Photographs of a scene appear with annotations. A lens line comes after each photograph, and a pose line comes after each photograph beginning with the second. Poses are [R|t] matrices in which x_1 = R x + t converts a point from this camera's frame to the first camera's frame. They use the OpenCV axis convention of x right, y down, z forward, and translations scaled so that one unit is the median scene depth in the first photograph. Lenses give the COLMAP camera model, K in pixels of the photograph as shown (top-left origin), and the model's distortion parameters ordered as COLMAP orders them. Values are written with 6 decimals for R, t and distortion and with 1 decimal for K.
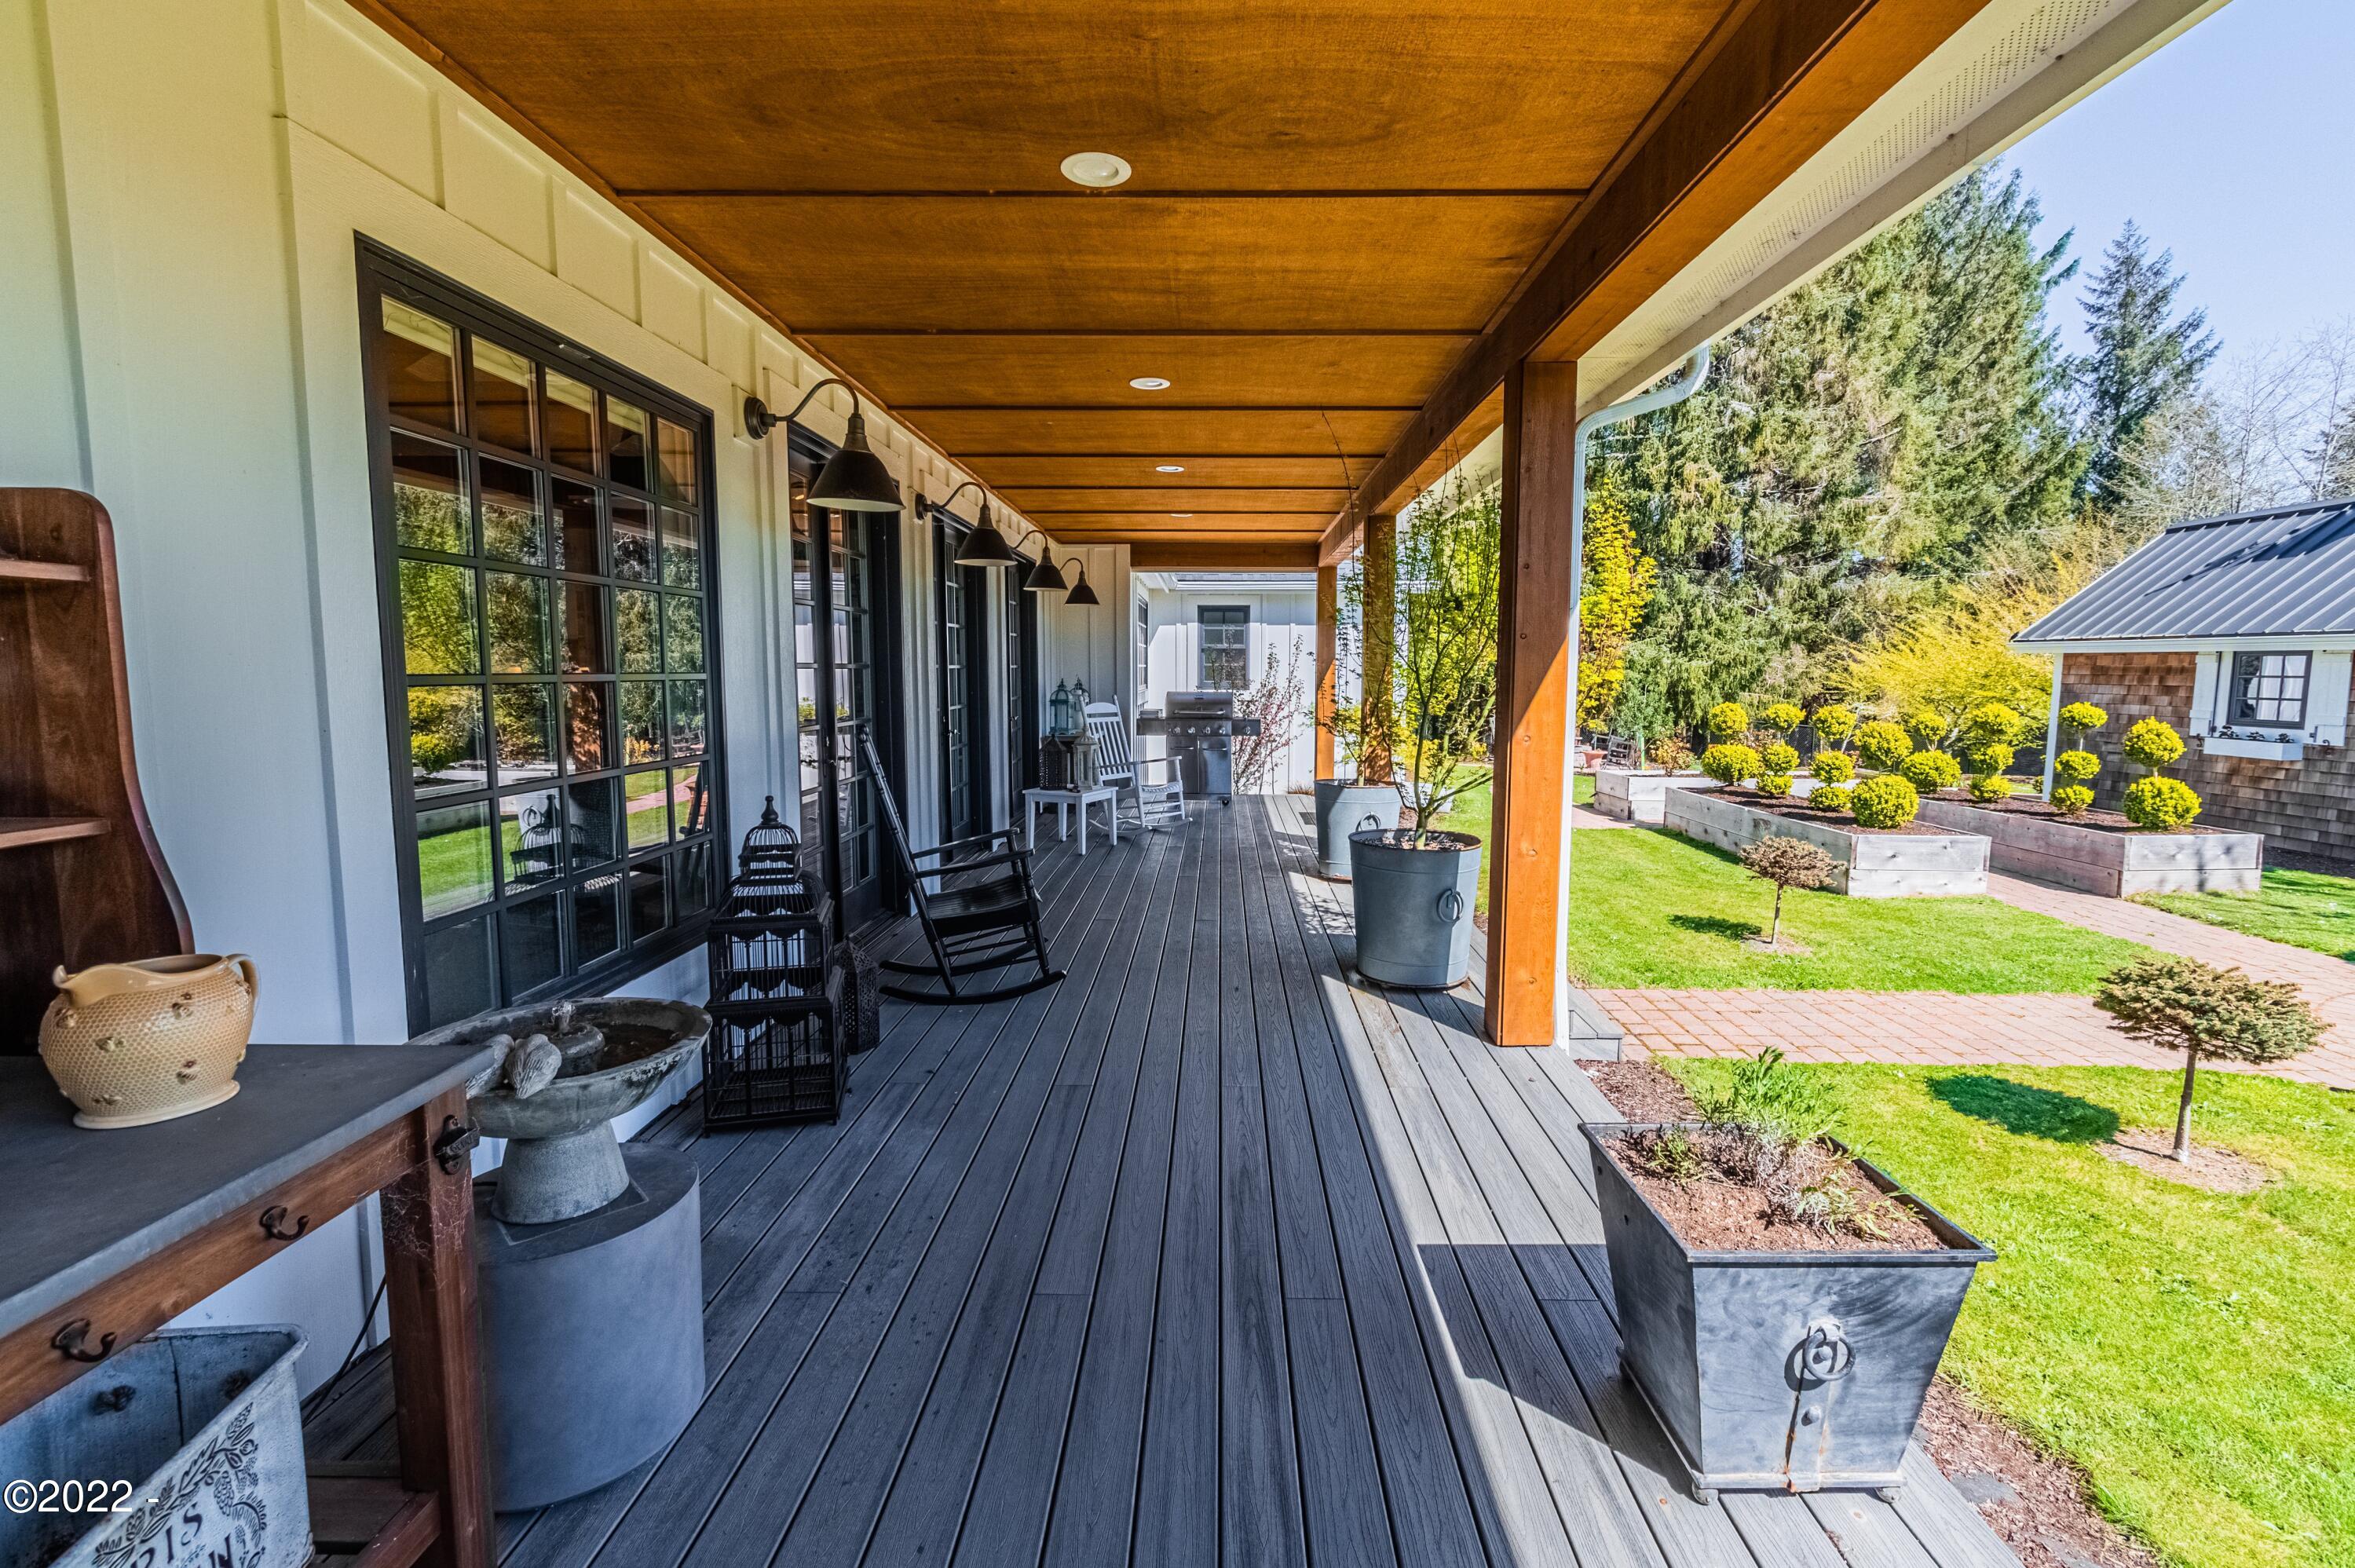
lens RADIAL K [[1024.5, 0, 1193.1], [0, 1024.5, 775.5], [0, 0, 1]] dist [0.000099, 0.000378]
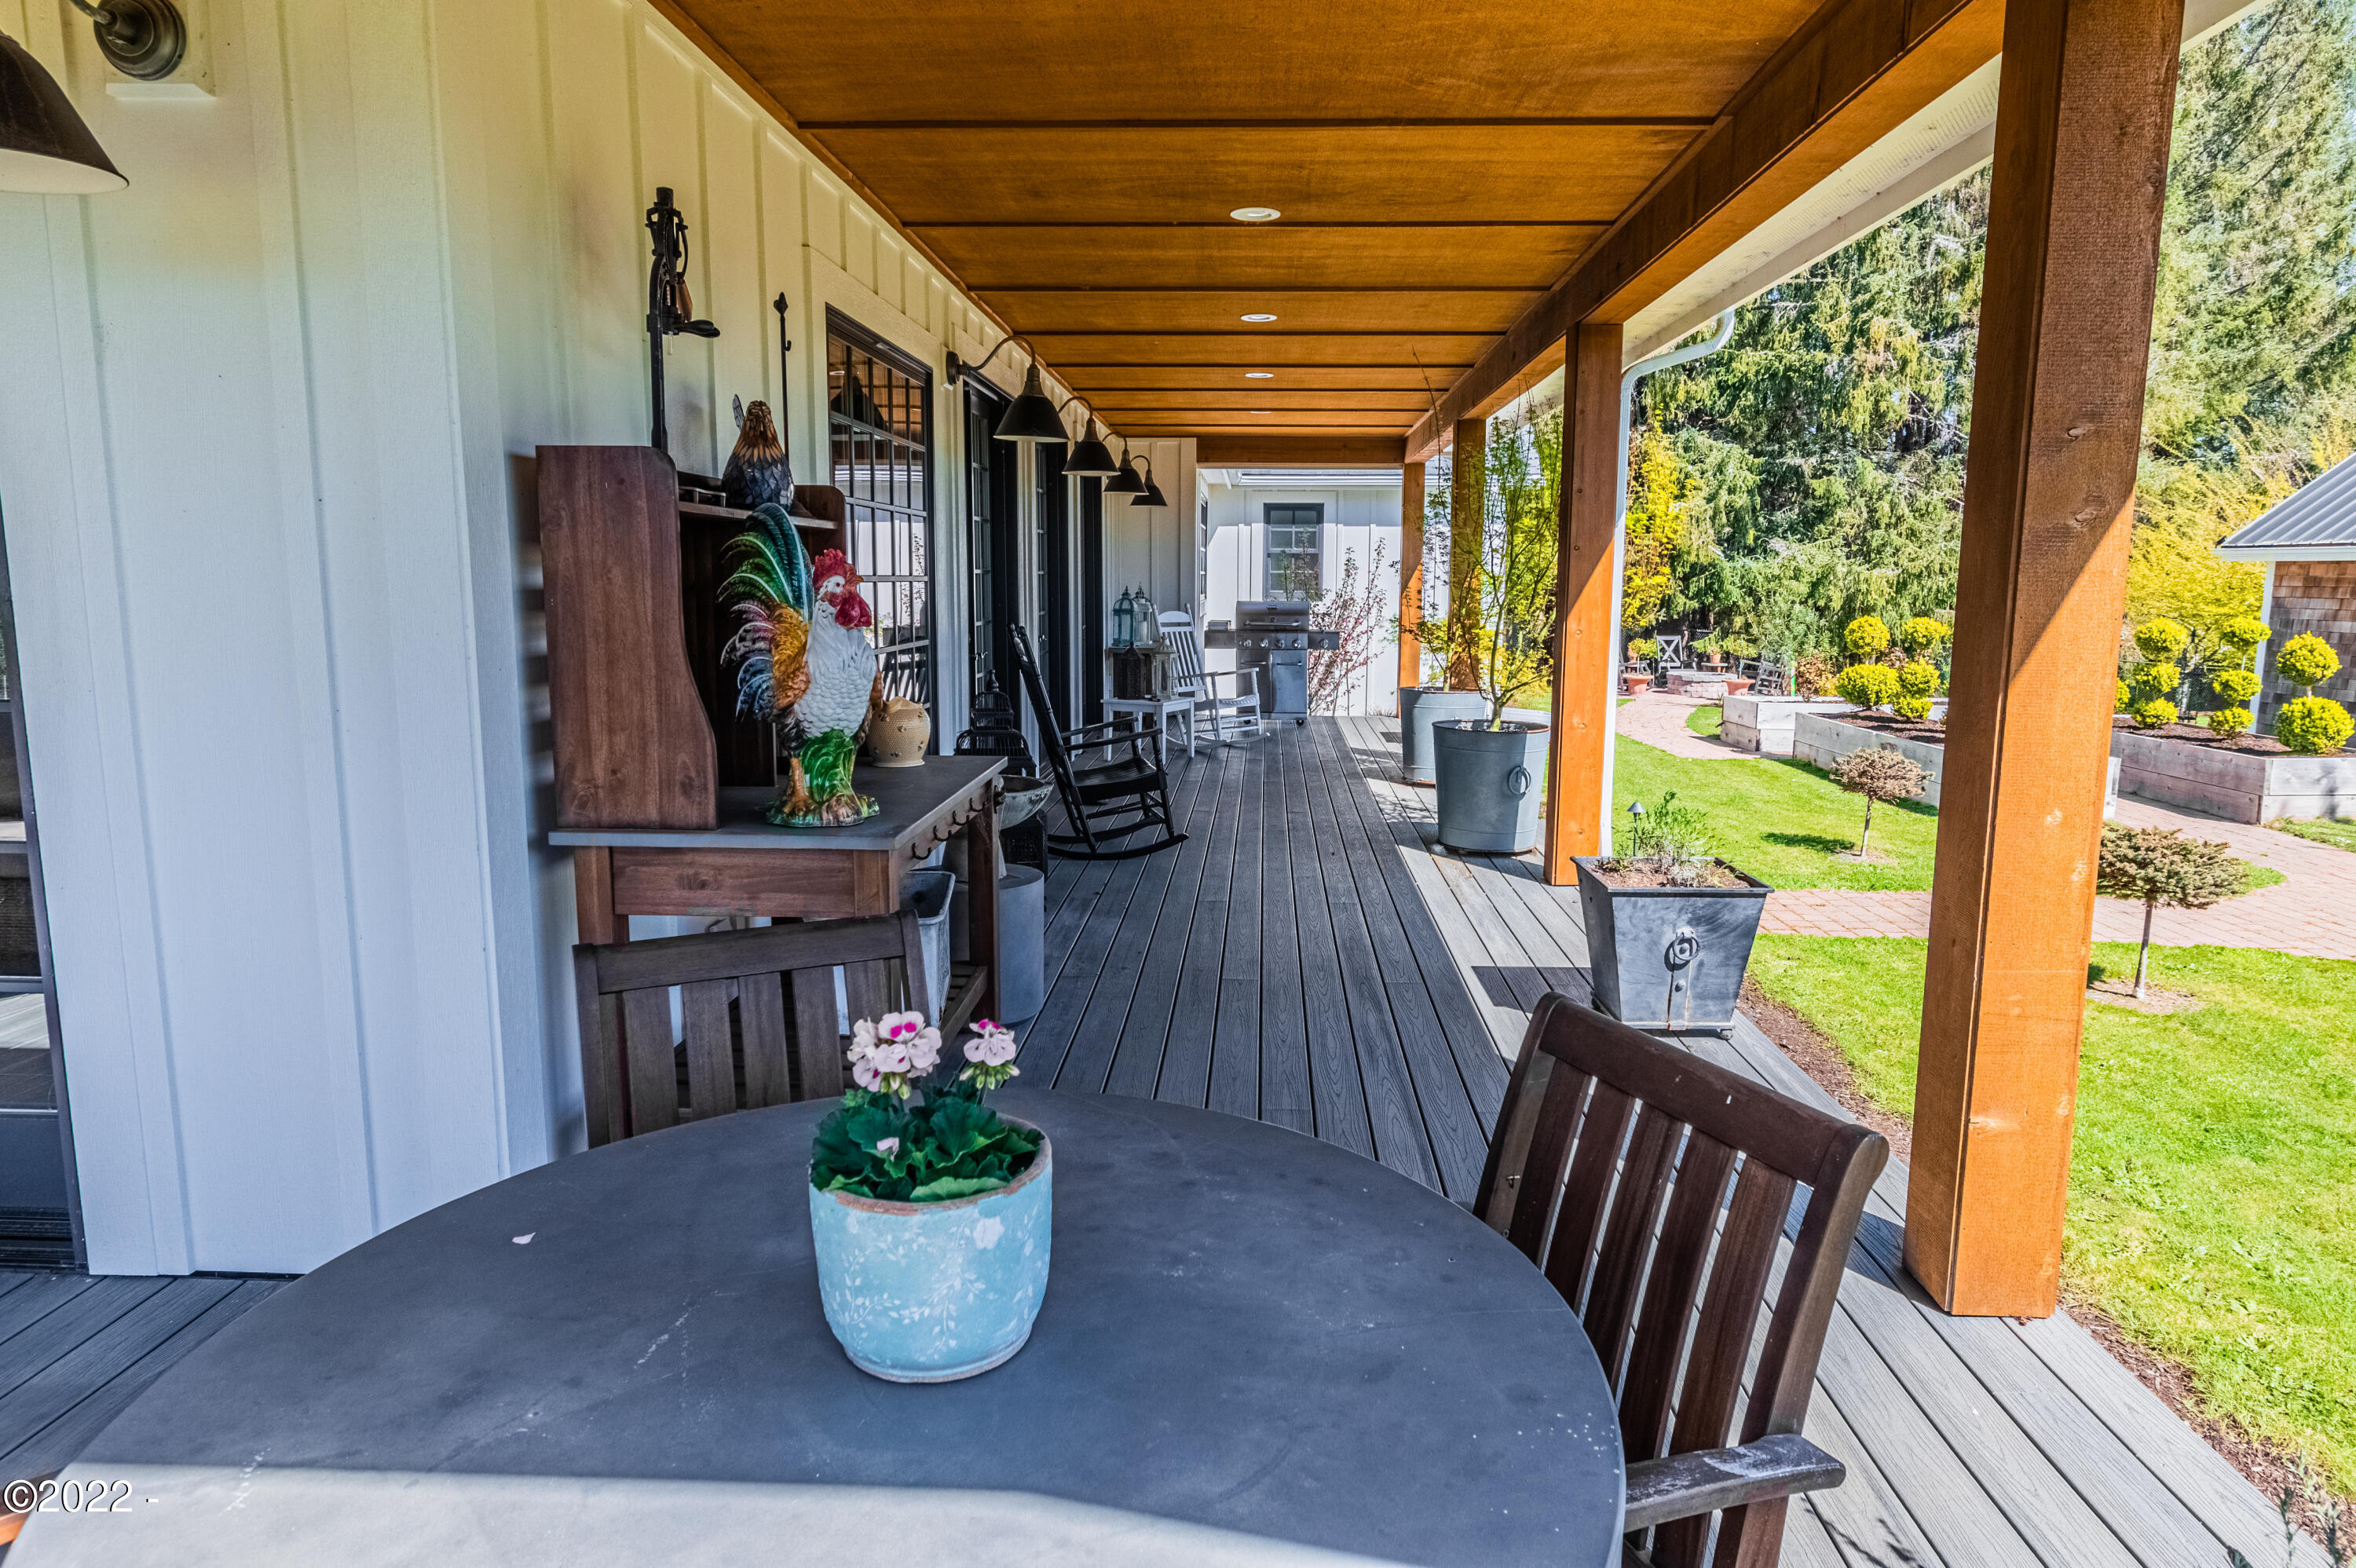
lens RADIAL K [[1430.5, 0, 1178.0], [0, 1430.5, 784.0], [0, 0, 1]] dist [0.000689, -0.001201]
pose [[0.999550, 0.007555, -0.029043, -0.043222], [-0.006413, 0.999211, 0.039206, 0.034435], [0.029316, -0.039002, 0.998809, -0.308851]]
